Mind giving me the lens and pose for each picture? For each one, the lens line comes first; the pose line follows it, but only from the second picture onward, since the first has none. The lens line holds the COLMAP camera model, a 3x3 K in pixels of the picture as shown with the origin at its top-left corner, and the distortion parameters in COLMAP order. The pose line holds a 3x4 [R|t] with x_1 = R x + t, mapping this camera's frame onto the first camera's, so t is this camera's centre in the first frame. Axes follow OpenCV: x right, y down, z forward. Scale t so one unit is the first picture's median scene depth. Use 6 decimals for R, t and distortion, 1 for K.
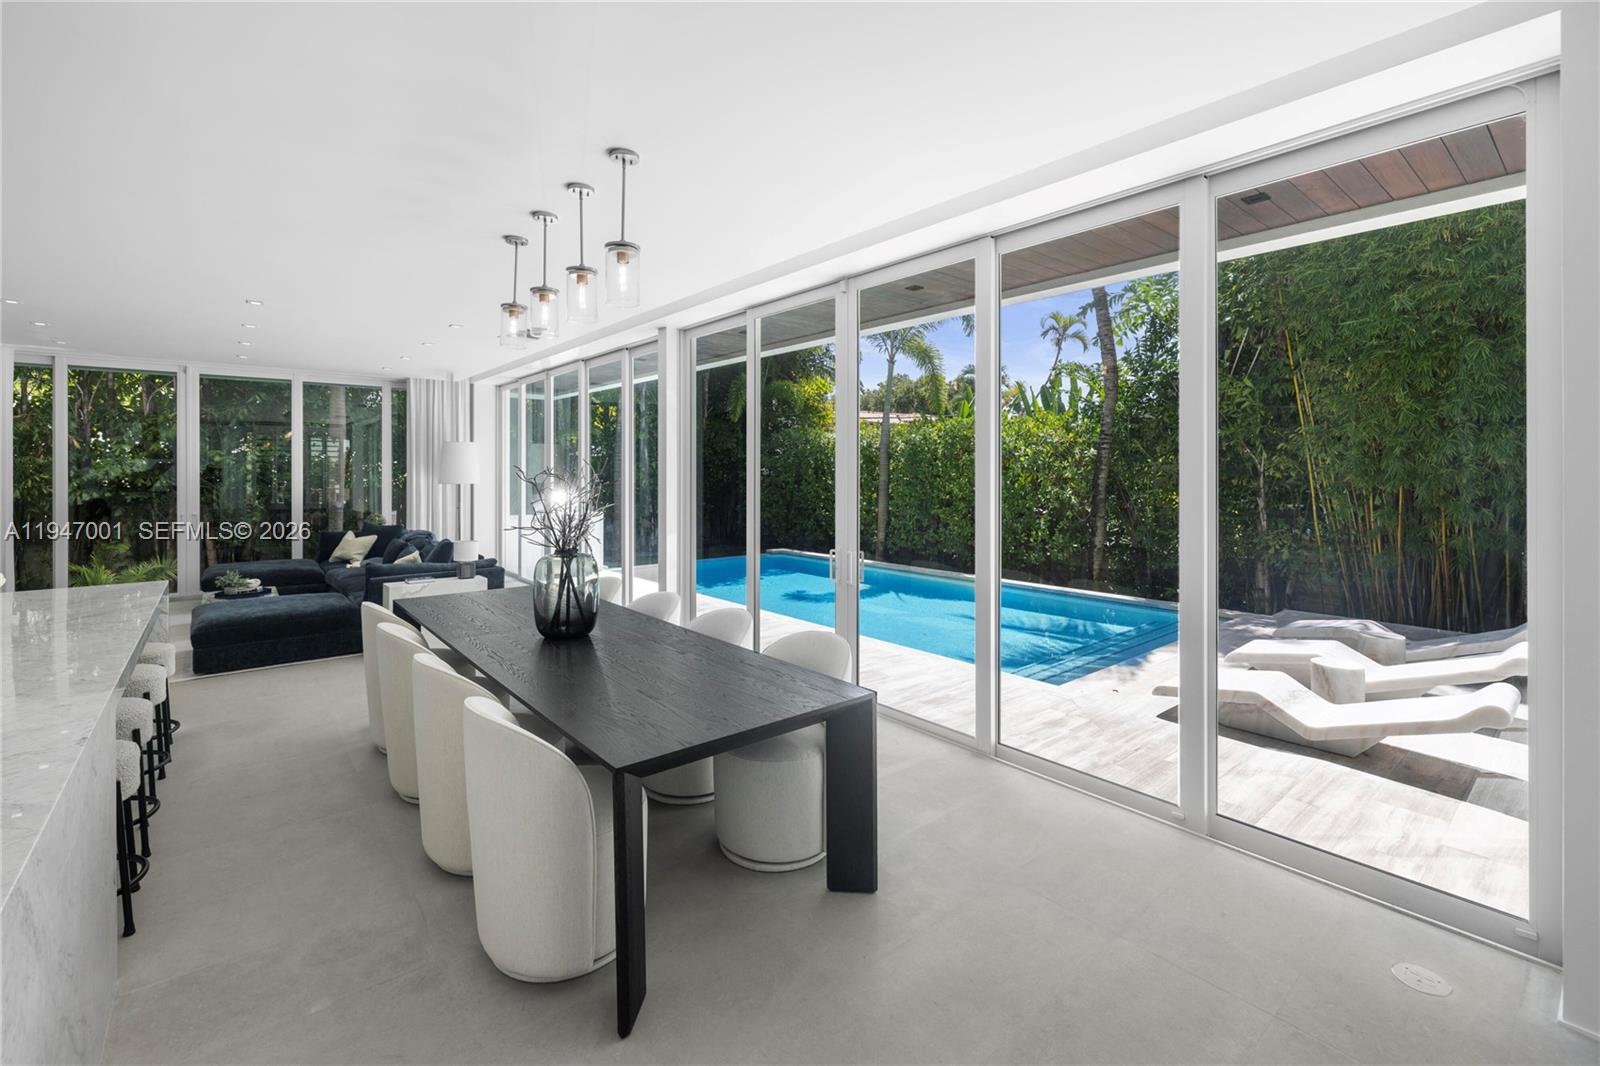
lens RADIAL K [[671.4, 0, 778.2], [0, 671.4, 470.5], [0, 0, 1]] dist [0.002691, -0.001005]
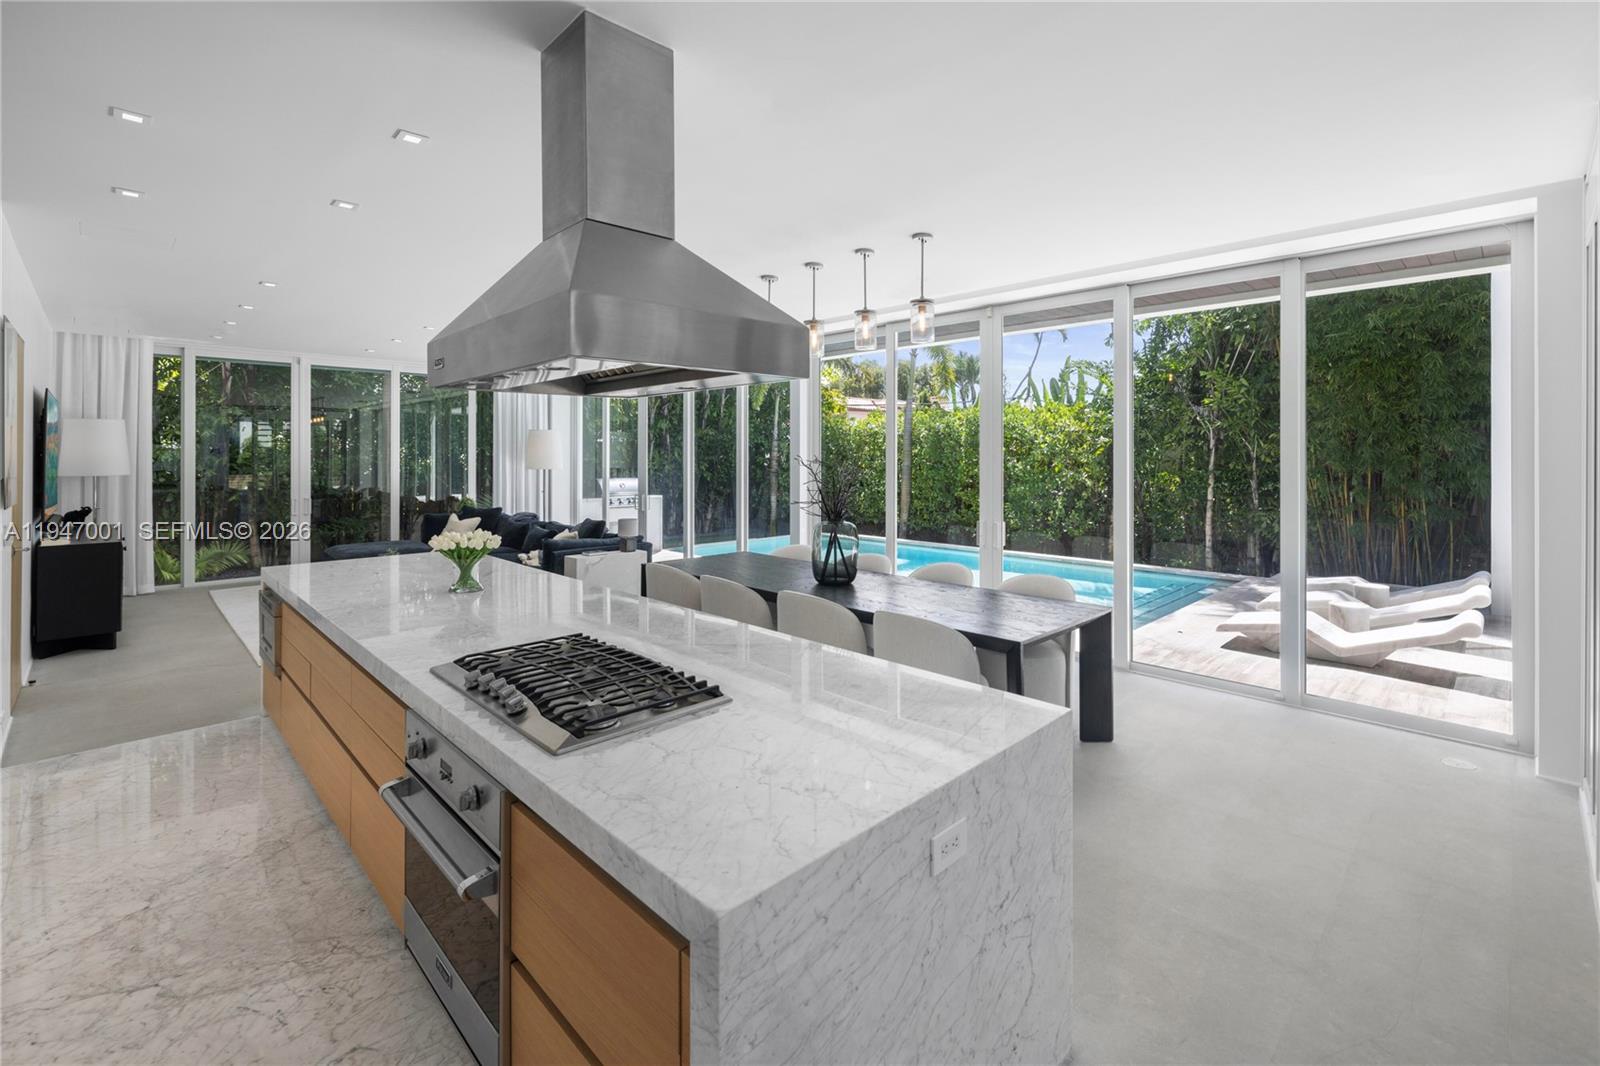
lens RADIAL K [[671.4, 0, 808.4], [0, 671.4, 456.4], [0, 0, 1]] dist [0.002691, -0.001005]
pose [[0.996429, 0.000145, 0.084436, -0.196475], [-0.000342, 0.999997, 0.002313, -0.003451], [-0.084435, -0.002334, 0.996426, -0.131006]]
